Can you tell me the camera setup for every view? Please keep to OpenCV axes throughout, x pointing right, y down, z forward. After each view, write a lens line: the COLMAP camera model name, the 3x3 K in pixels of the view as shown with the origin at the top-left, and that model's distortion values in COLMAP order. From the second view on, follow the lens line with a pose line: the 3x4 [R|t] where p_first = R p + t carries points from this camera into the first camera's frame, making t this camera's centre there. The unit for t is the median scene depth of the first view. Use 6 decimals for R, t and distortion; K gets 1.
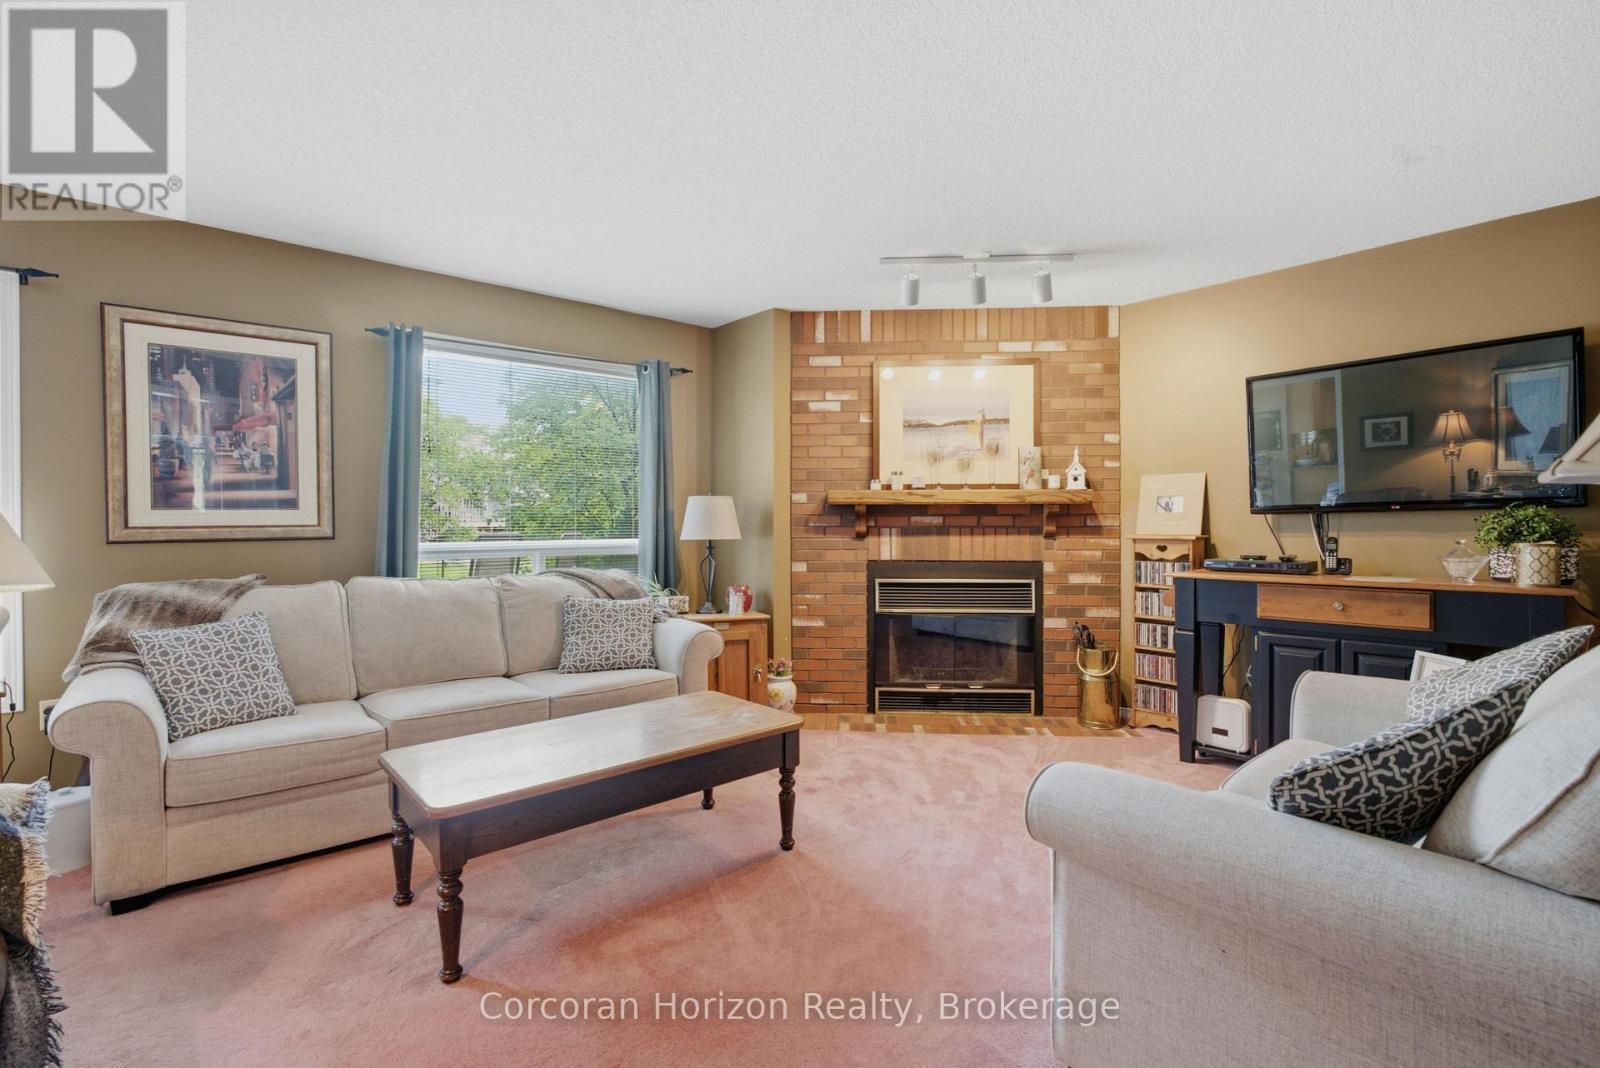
lens RADIAL K [[731.4, 0, 799.8], [0, 731.4, 529.7], [0, 0, 1]] dist [-0.003359, 0.000229]
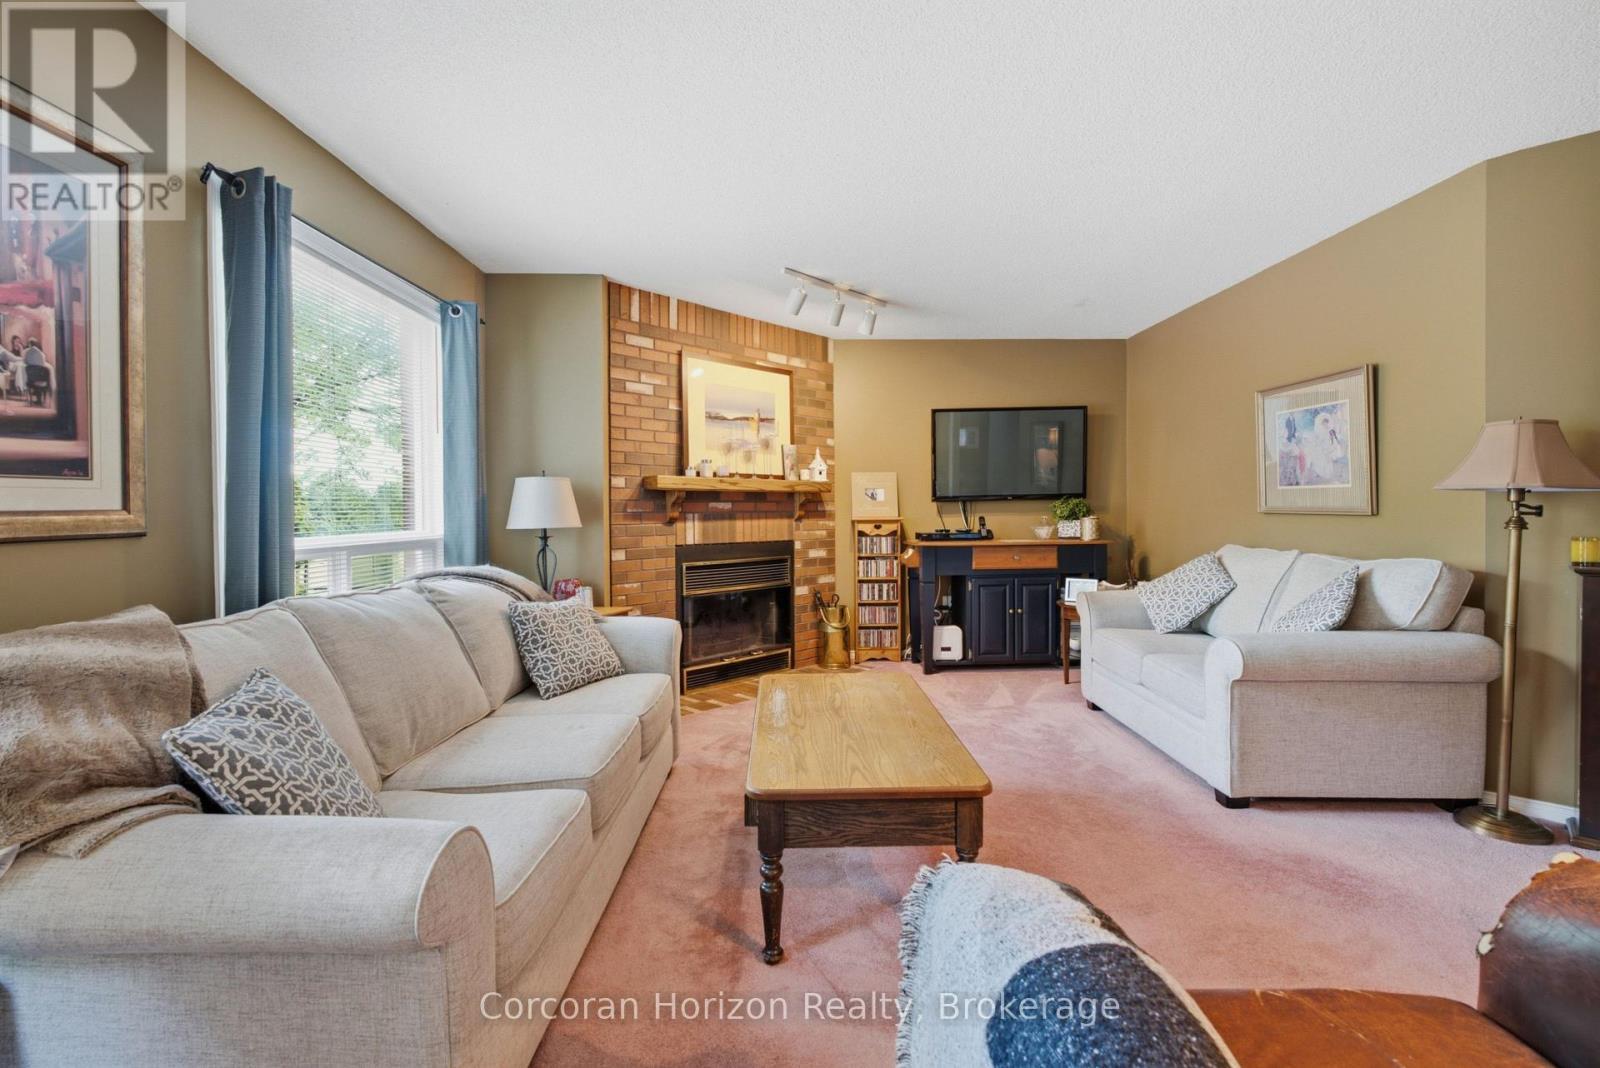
lens RADIAL K [[731.4, 0, 796.1], [0, 731.4, 524.8], [0, 0, 1]] dist [-0.003359, 0.000229]
pose [[0.639310, -0.017594, 0.768748, -0.592305], [0.012240, 0.999844, 0.012704, 0.002420], [-0.768852, 0.001288, 0.639426, 0.228056]]
